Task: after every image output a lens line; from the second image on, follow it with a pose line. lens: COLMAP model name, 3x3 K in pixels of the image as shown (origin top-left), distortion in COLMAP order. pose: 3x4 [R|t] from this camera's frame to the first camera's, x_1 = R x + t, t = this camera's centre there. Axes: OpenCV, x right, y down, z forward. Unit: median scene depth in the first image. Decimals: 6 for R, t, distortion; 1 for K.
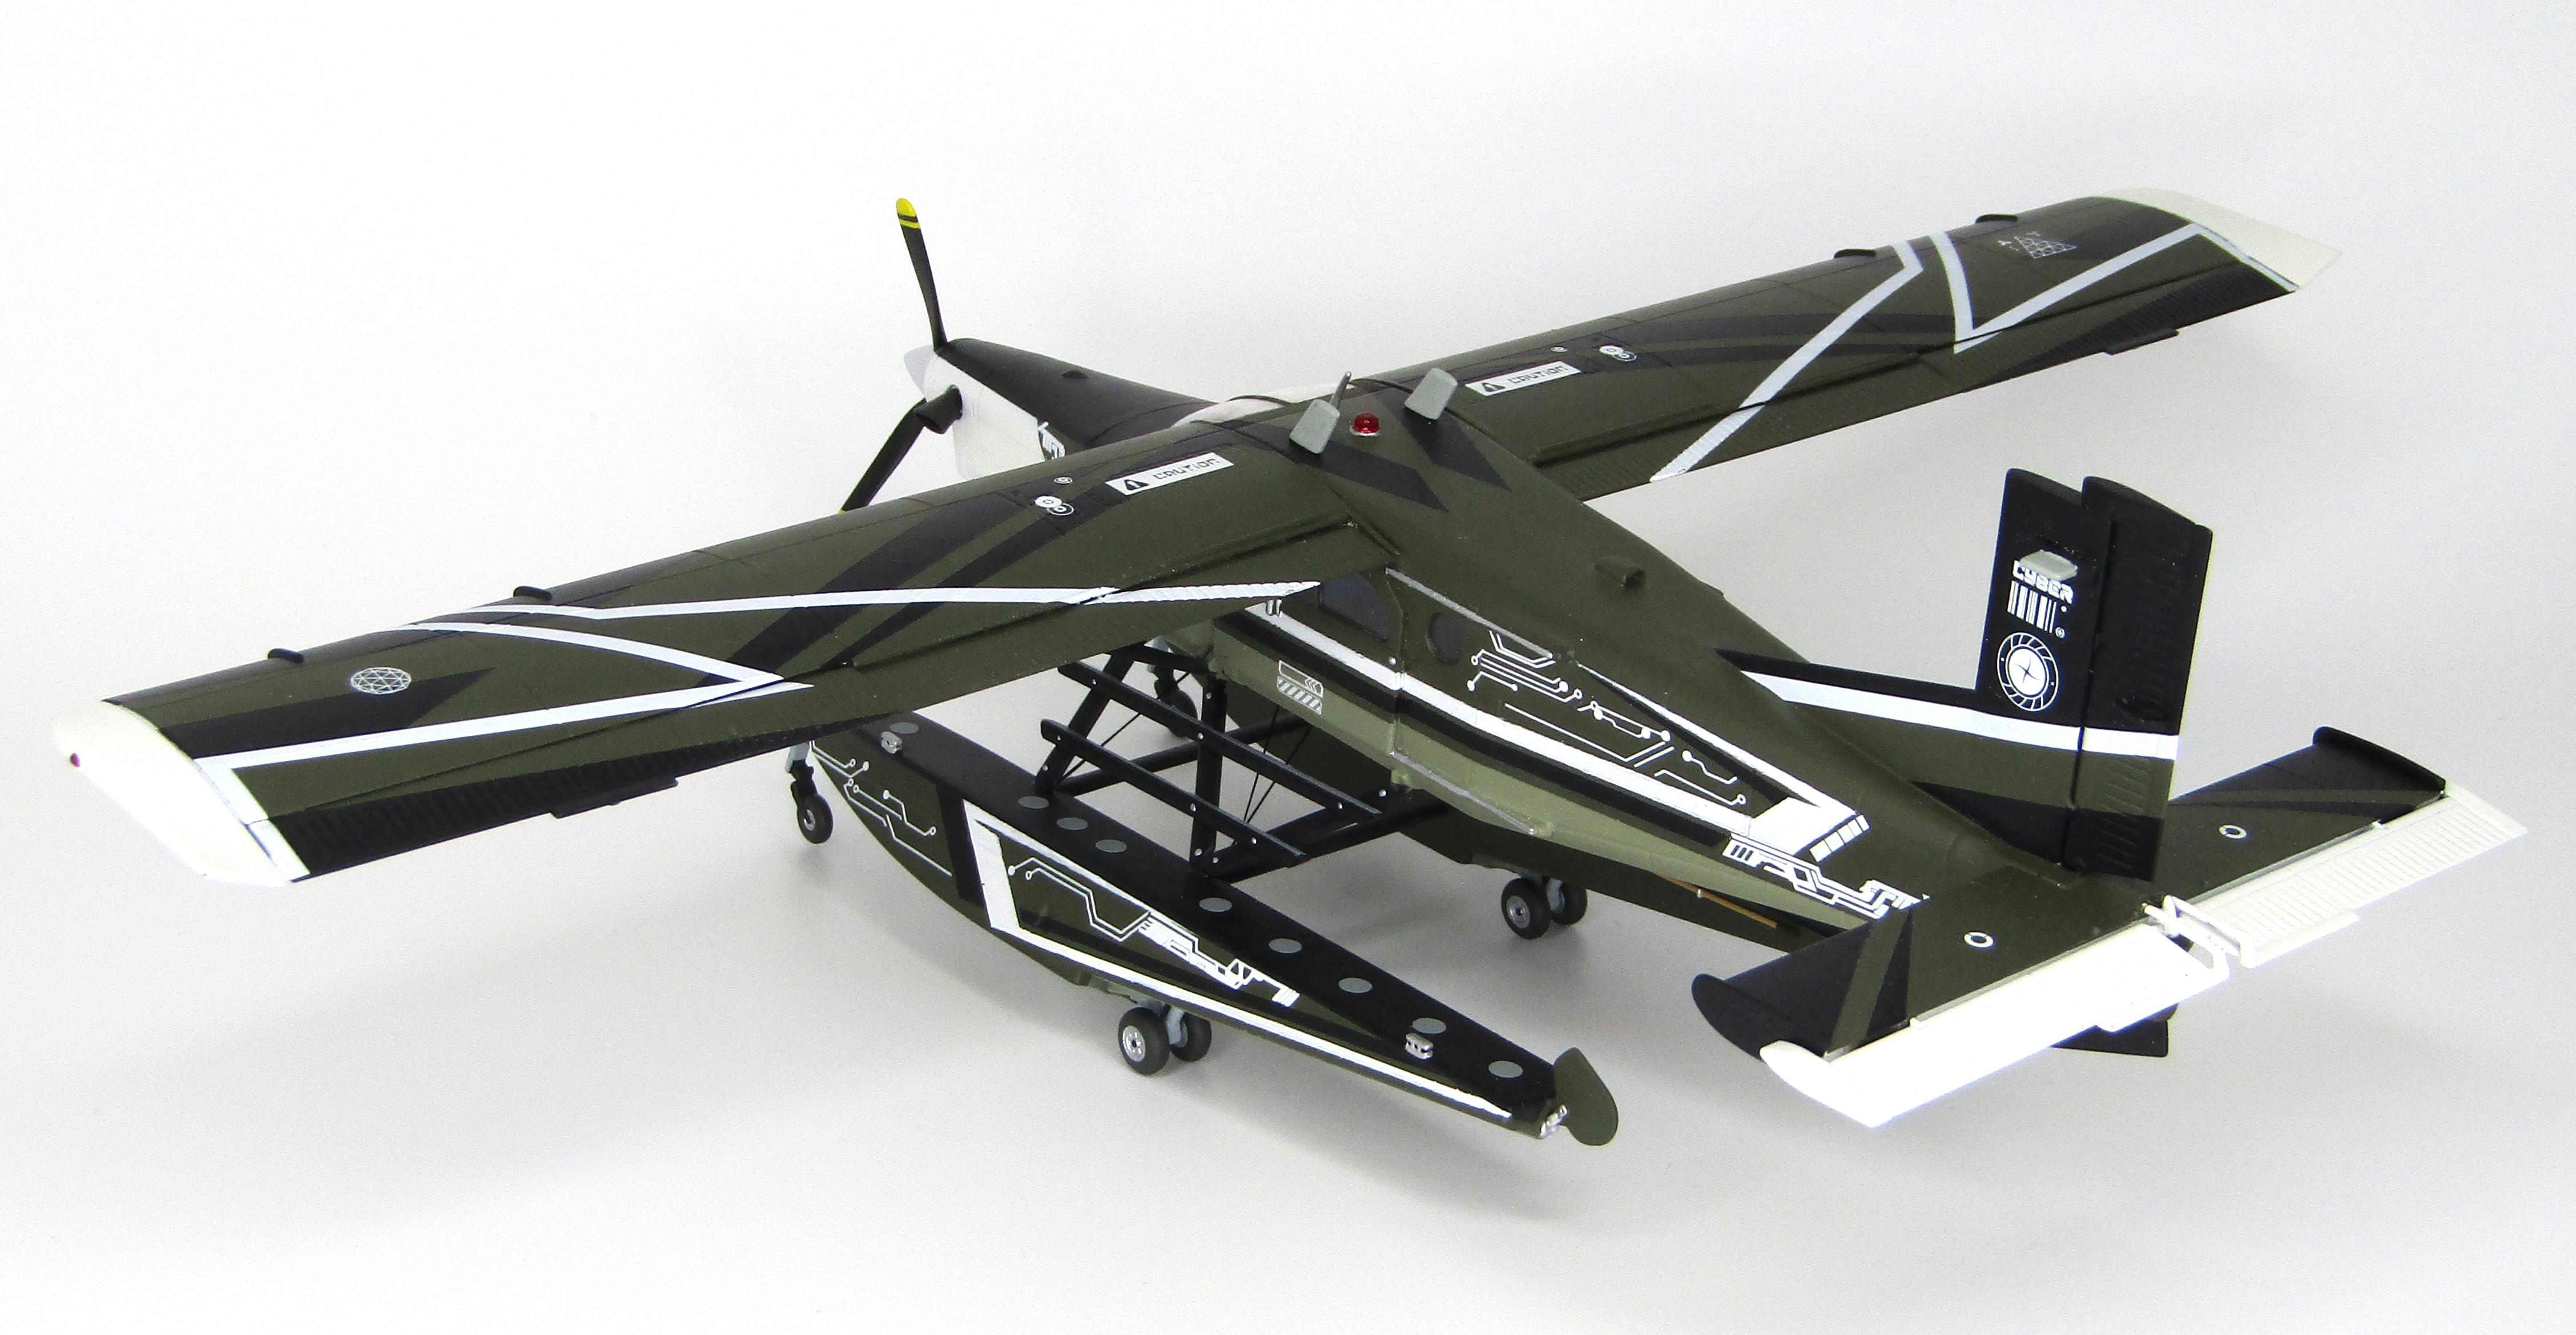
lens RADIAL K [[4208.6, 0, 1101.5], [0, 4208.6, 663.3], [0, 0, 1]] dist [0.001944, 0.072281]
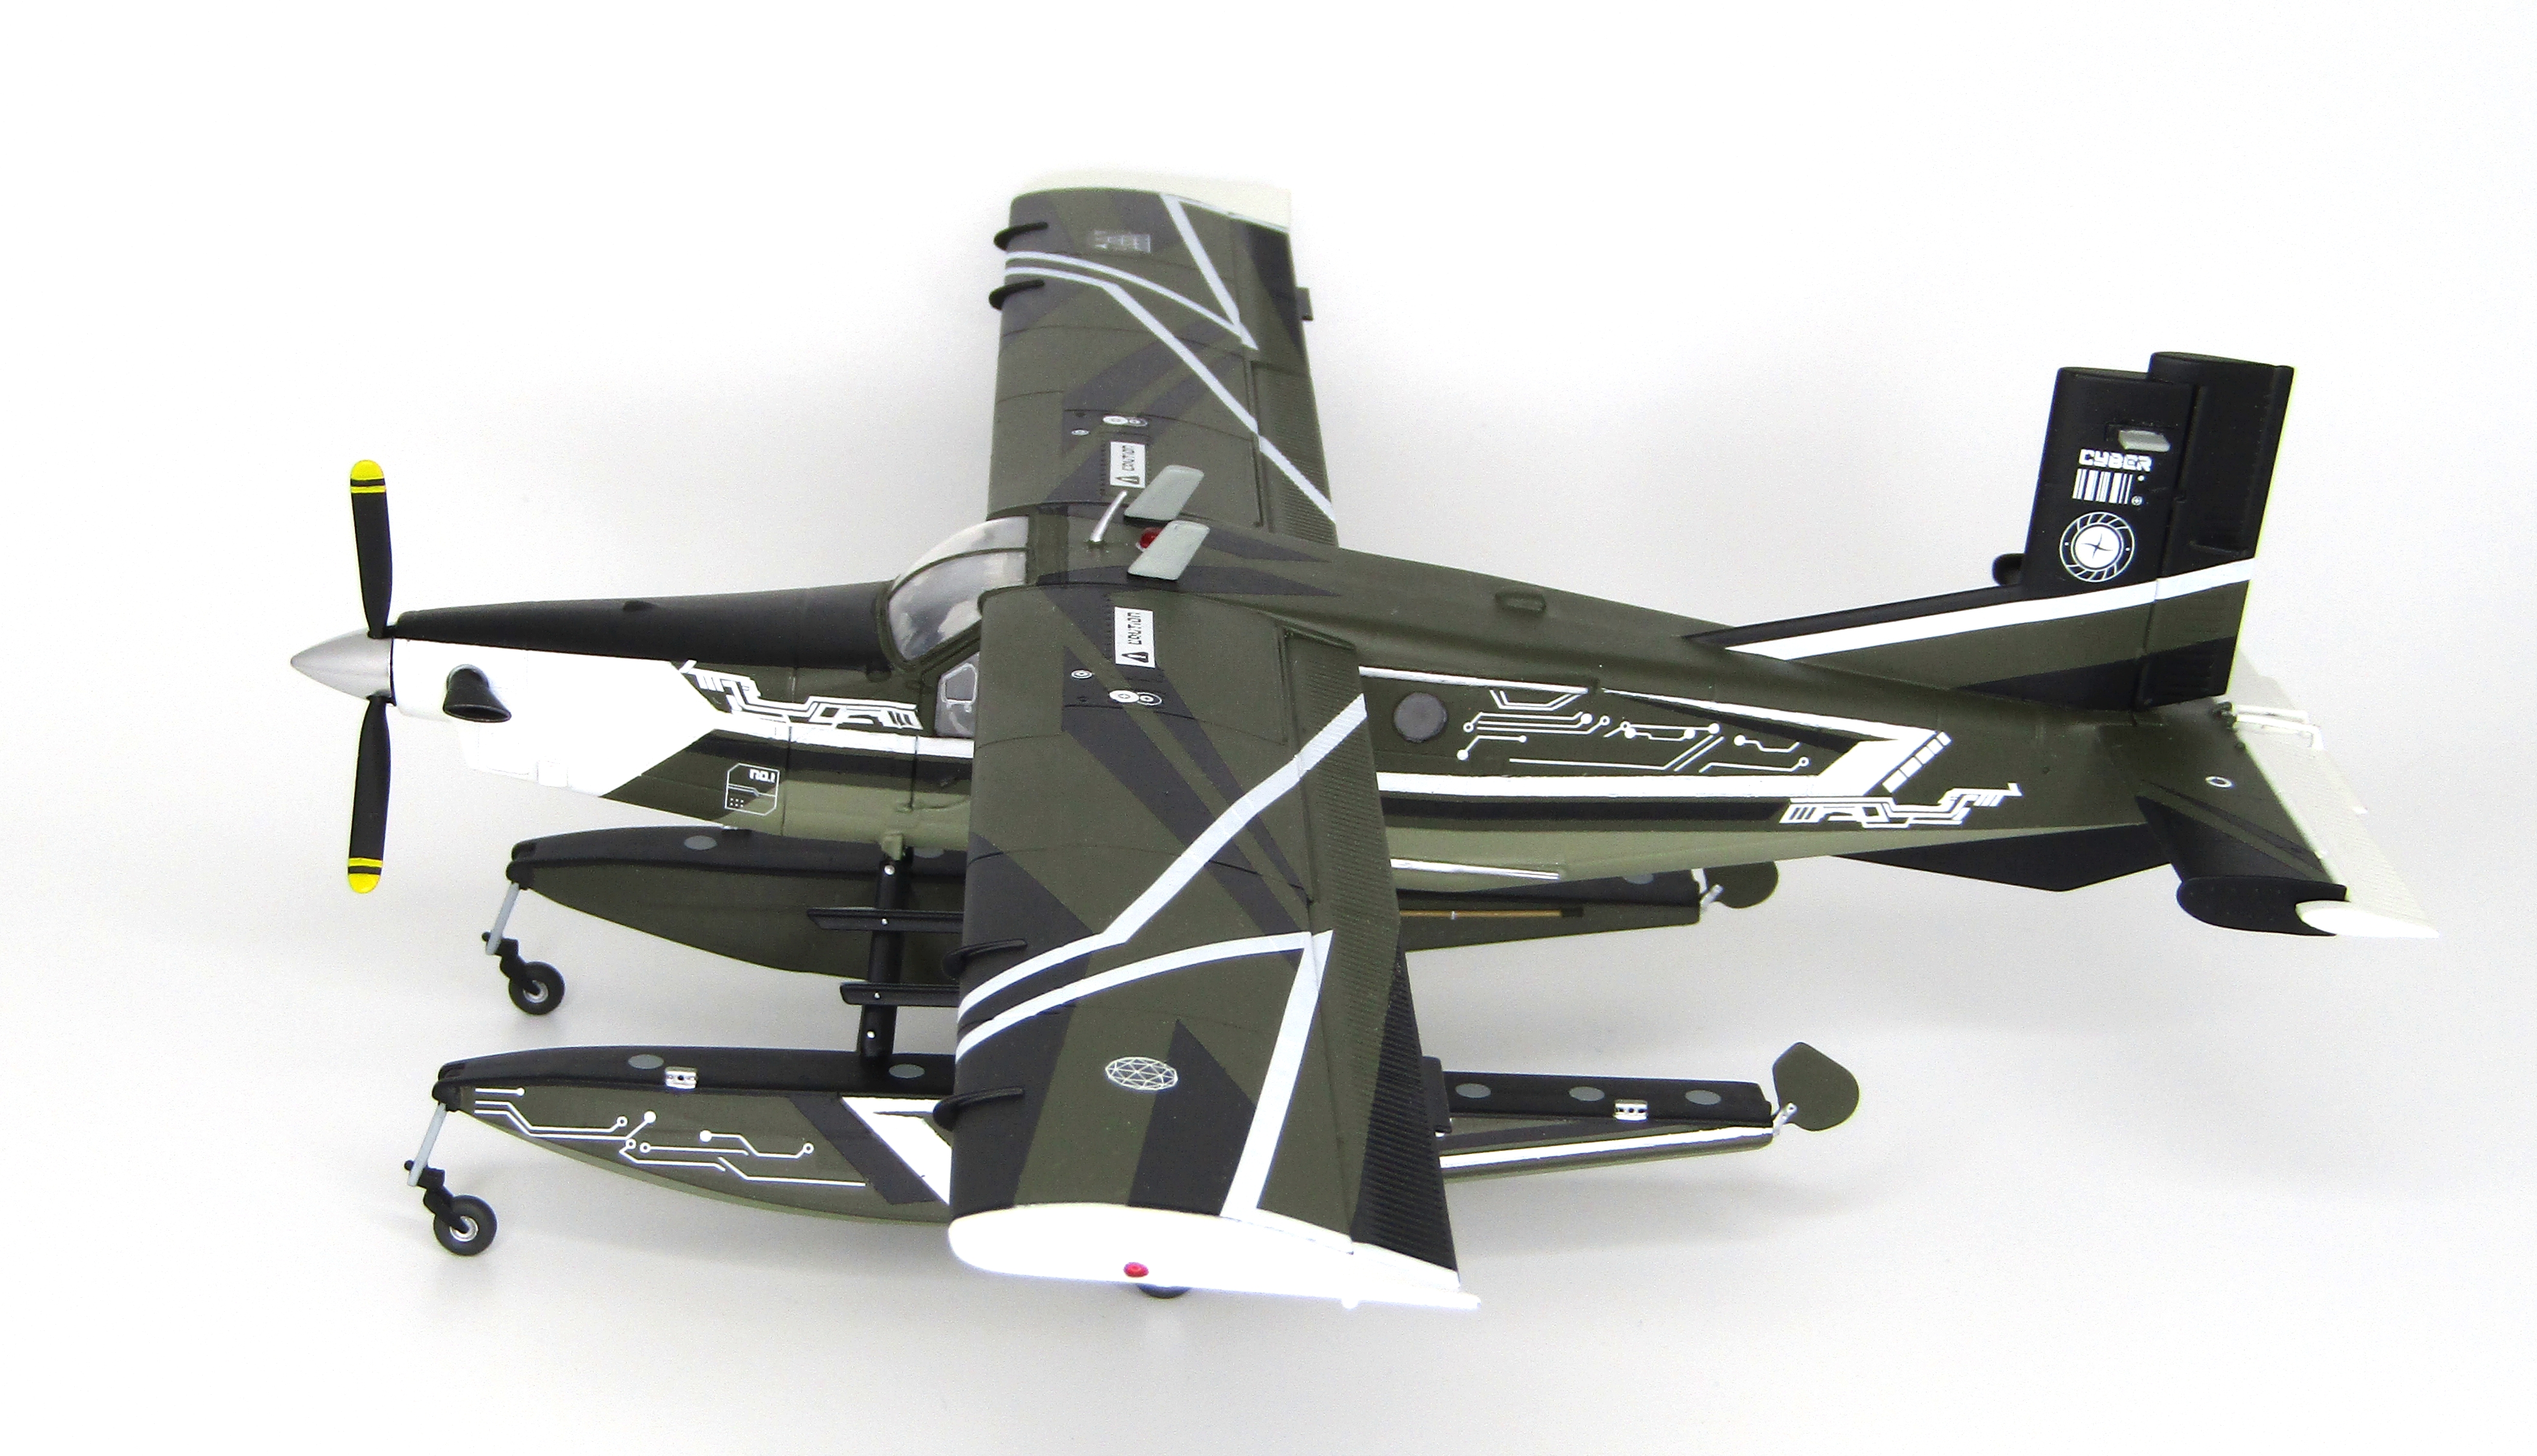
lens RADIAL K [[4424.1, 0, 1171.7], [0, 4424.1, 730.8], [0, 0, 1]] dist [-0.028965, -0.056080]
pose [[0.597997, -0.280103, 0.750961, -0.748518], [0.277581, 0.951339, 0.133802, -0.162101], [-0.751897, 0.128439, 0.646649, 0.421423]]
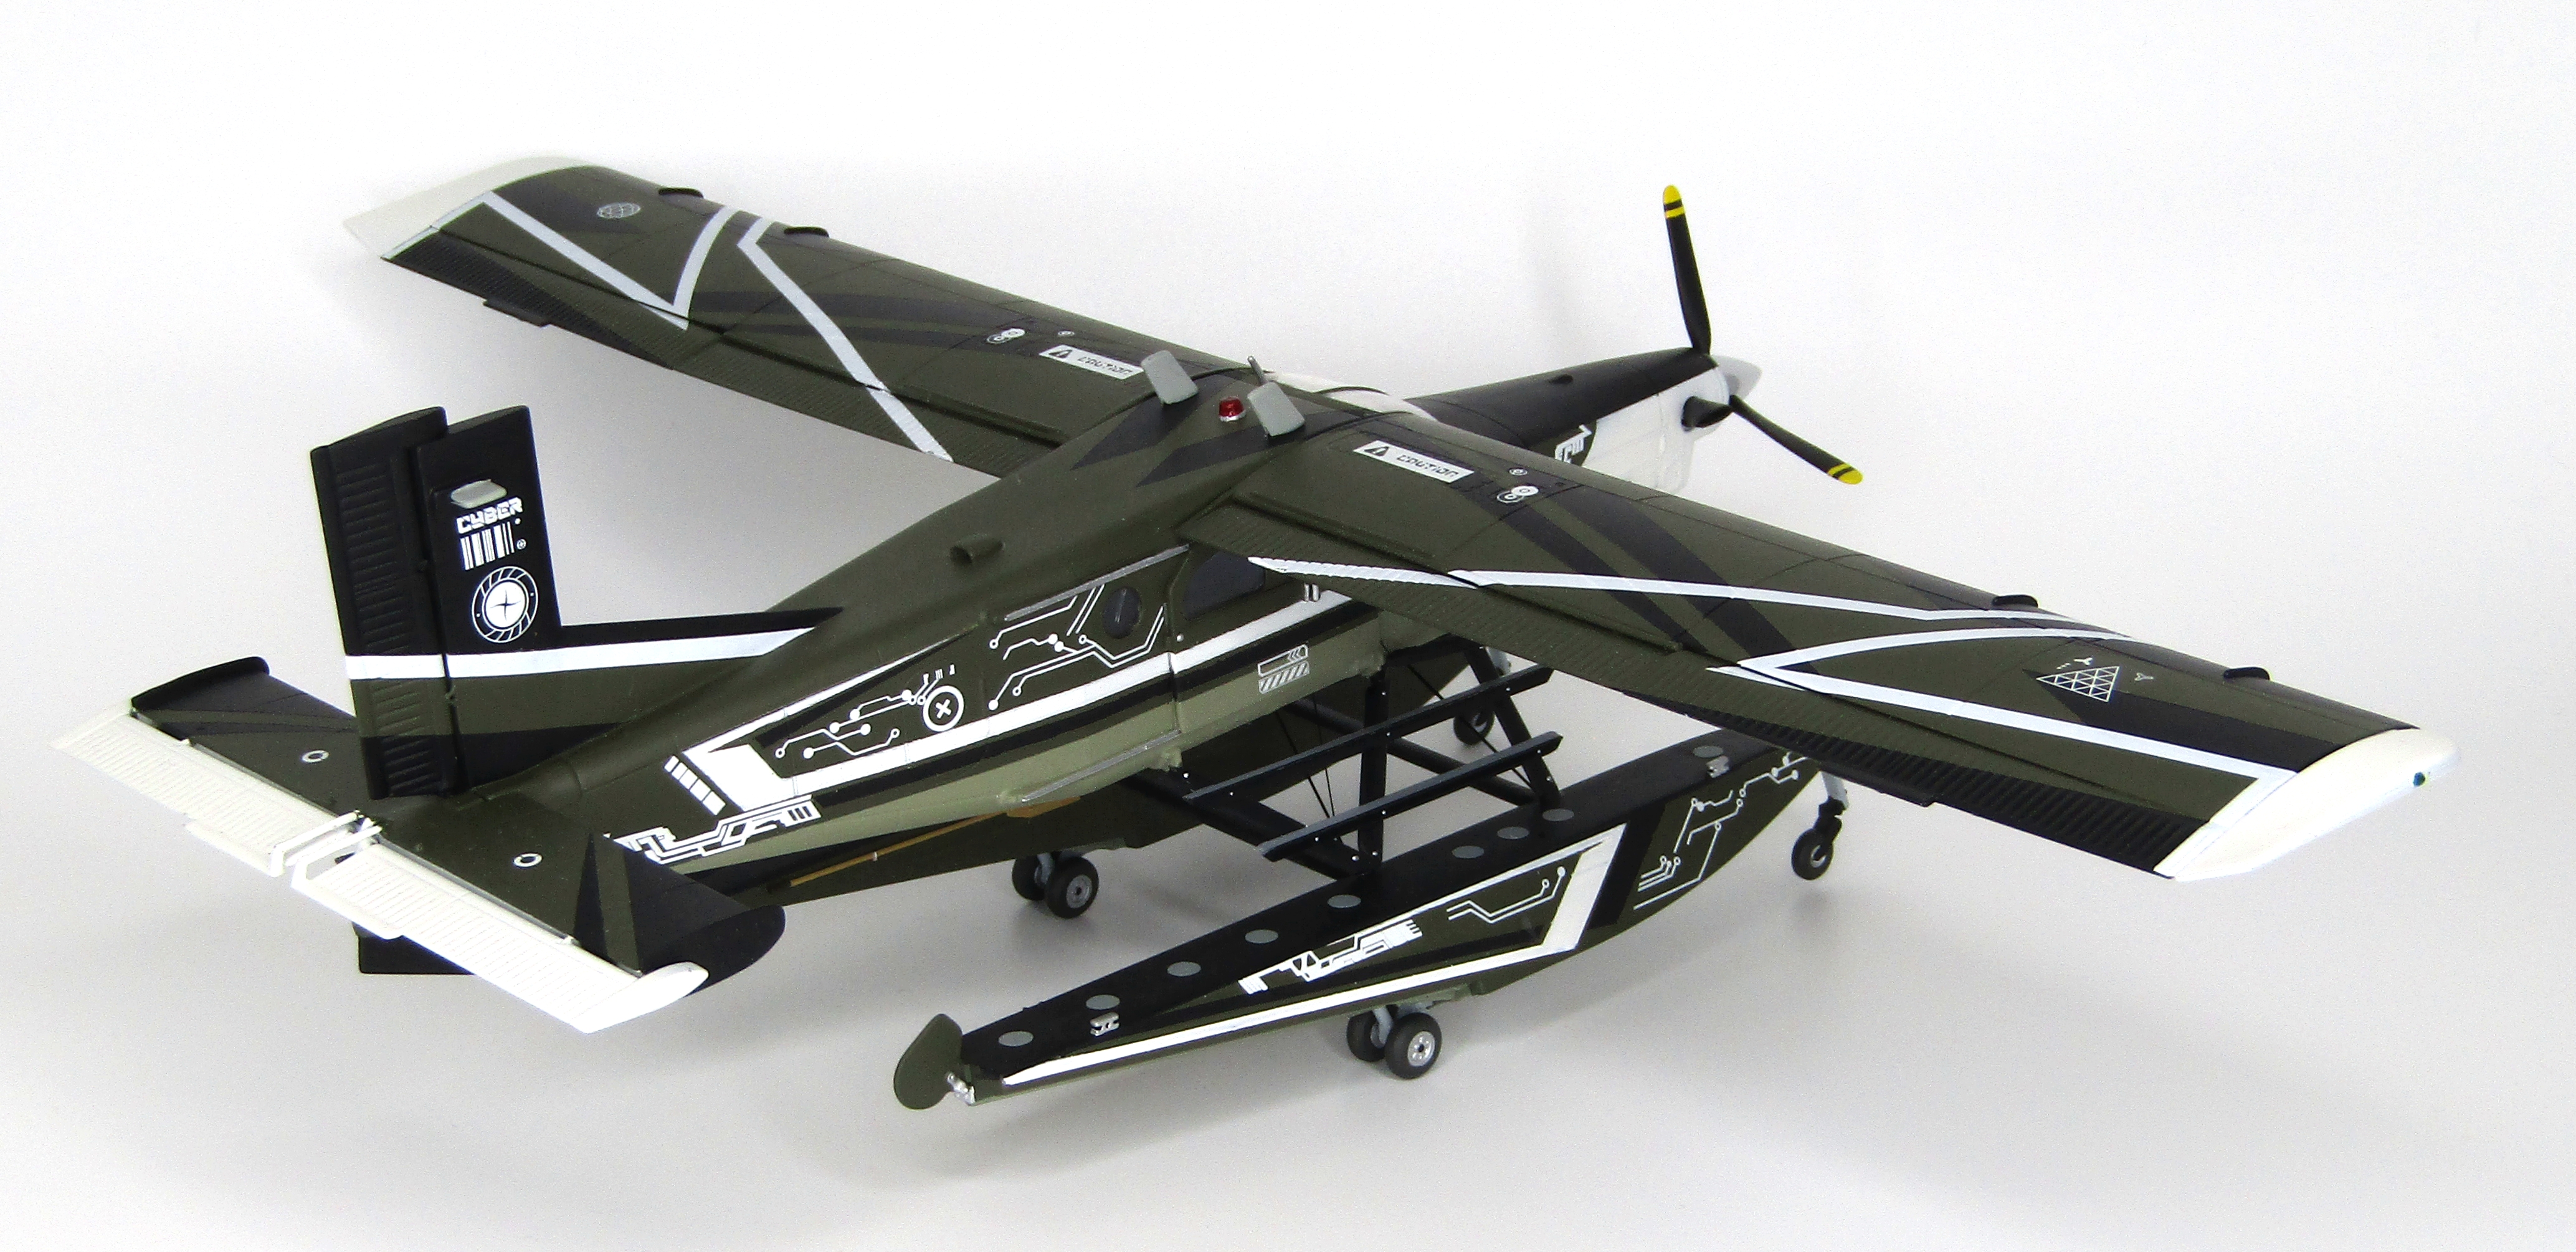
lens RADIAL K [[4359.0, 0, 1288.0], [0, 4359.0, 626.0], [0, 0, 1]] dist [0.073024, 0.112356]
pose [[0.090375, 0.343480, -0.934801, 1.167748], [-0.369581, 0.883184, 0.288783, -0.350818], [0.924793, 0.319386, 0.206762, 0.909205]]
